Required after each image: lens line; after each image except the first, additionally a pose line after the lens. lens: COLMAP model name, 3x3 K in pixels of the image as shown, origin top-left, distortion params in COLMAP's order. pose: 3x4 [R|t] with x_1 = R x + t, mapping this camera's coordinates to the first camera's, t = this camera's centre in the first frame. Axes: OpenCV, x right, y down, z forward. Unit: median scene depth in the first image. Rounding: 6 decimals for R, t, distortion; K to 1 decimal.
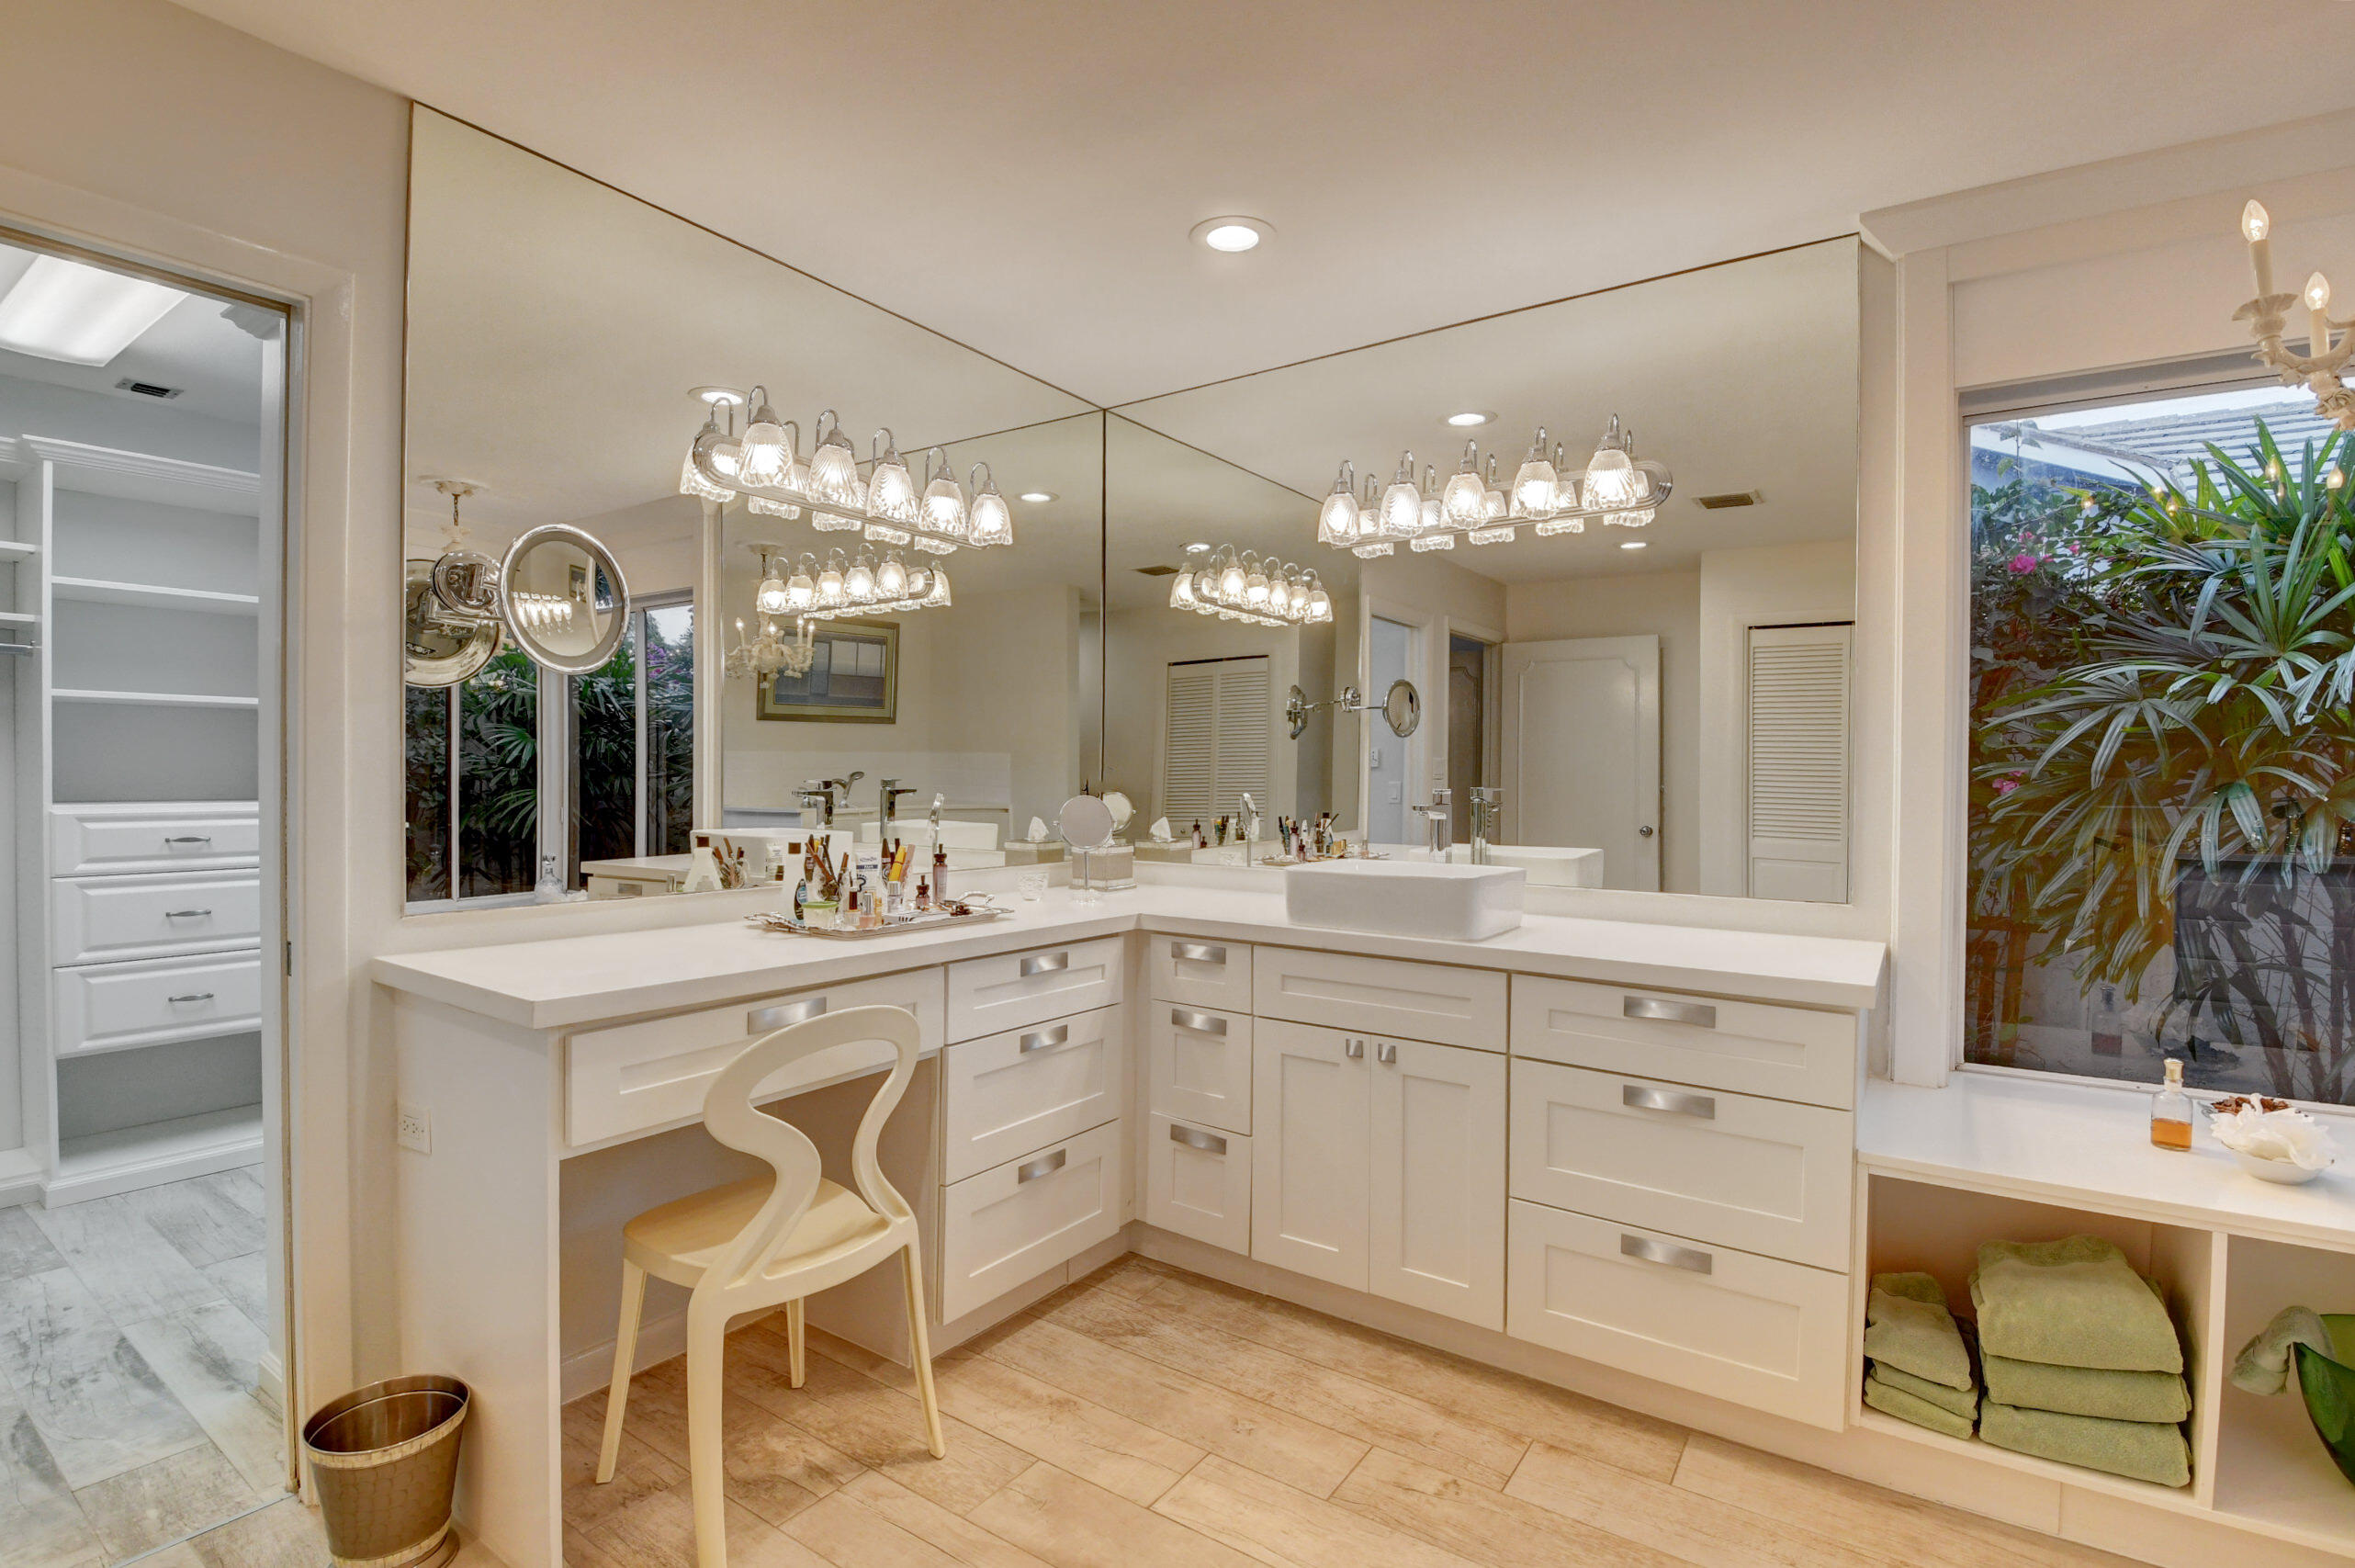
lens RADIAL K [[1074.0, 0, 1159.4], [0, 1074.0, 782.4], [0, 0, 1]] dist [0.007892, -0.019284]
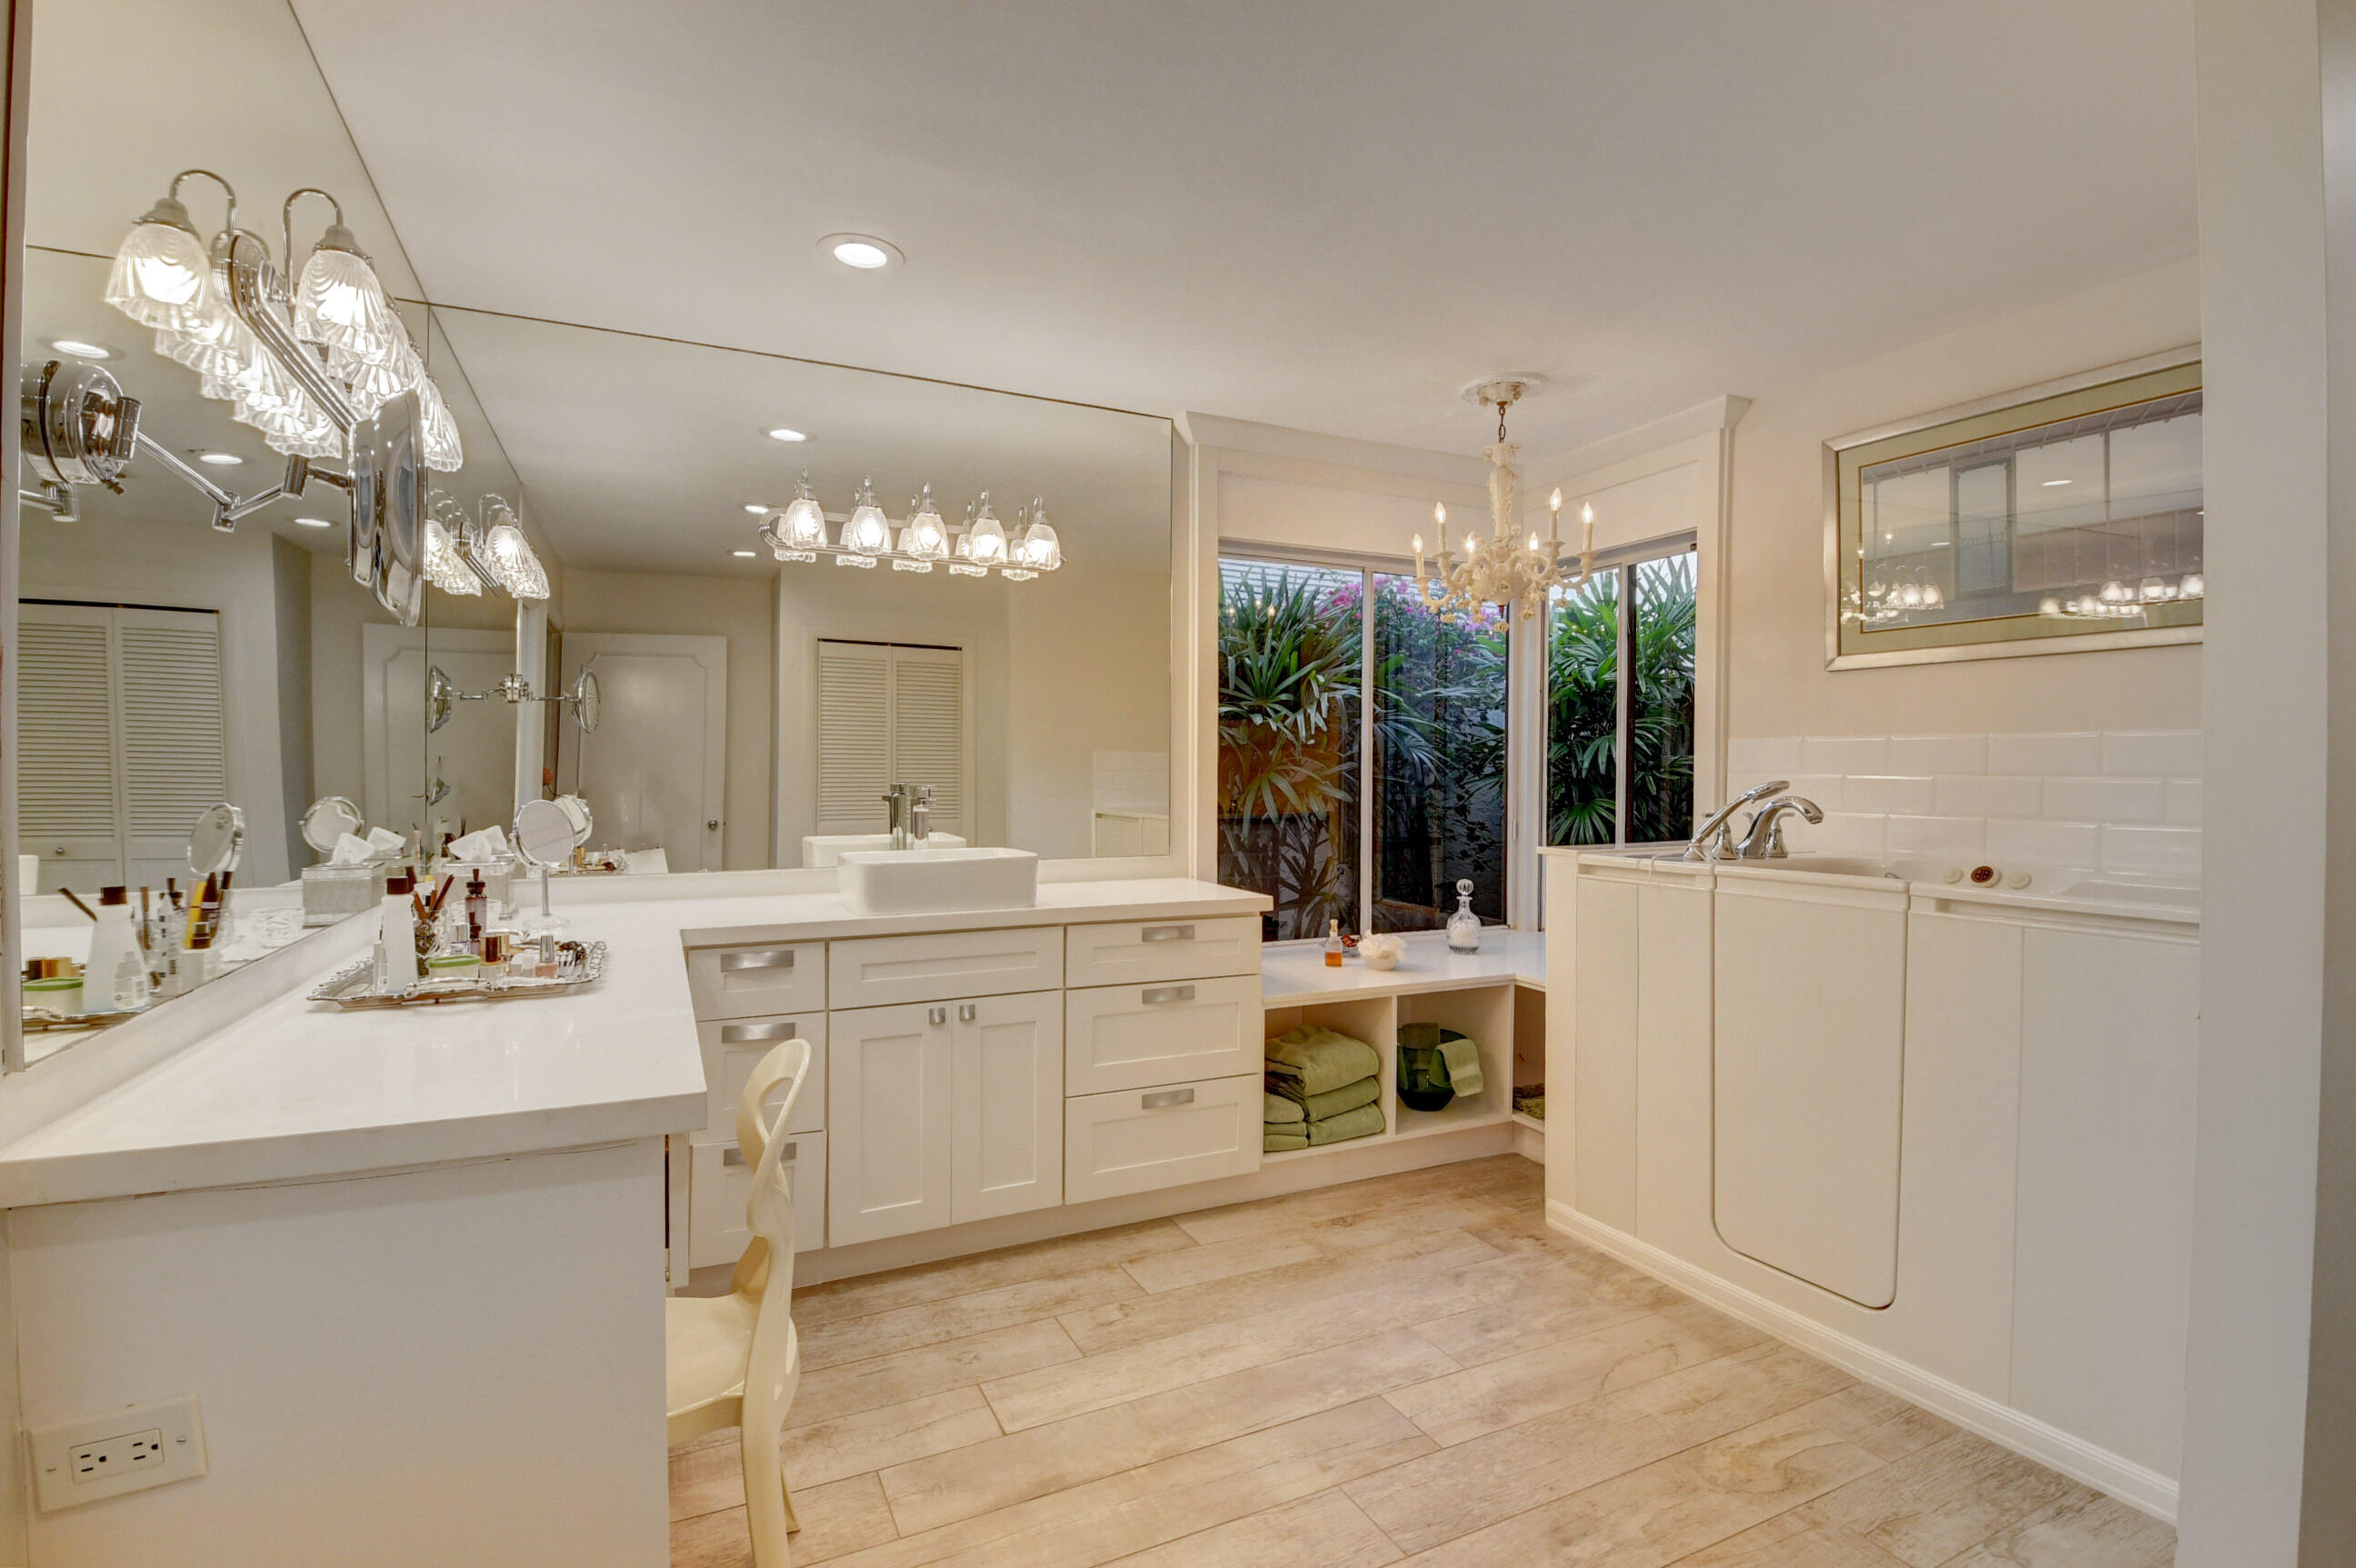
lens RADIAL K [[1074.4, 0, 1159.9], [0, 1074.4, 782.4], [0, 0, 1]] dist [0.007892, -0.019284]
pose [[0.505219, -0.013825, 0.862880, -0.733728], [0.008598, 0.999903, 0.010986, -0.009342], [-0.862948, 0.001868, 0.505289, 0.246541]]
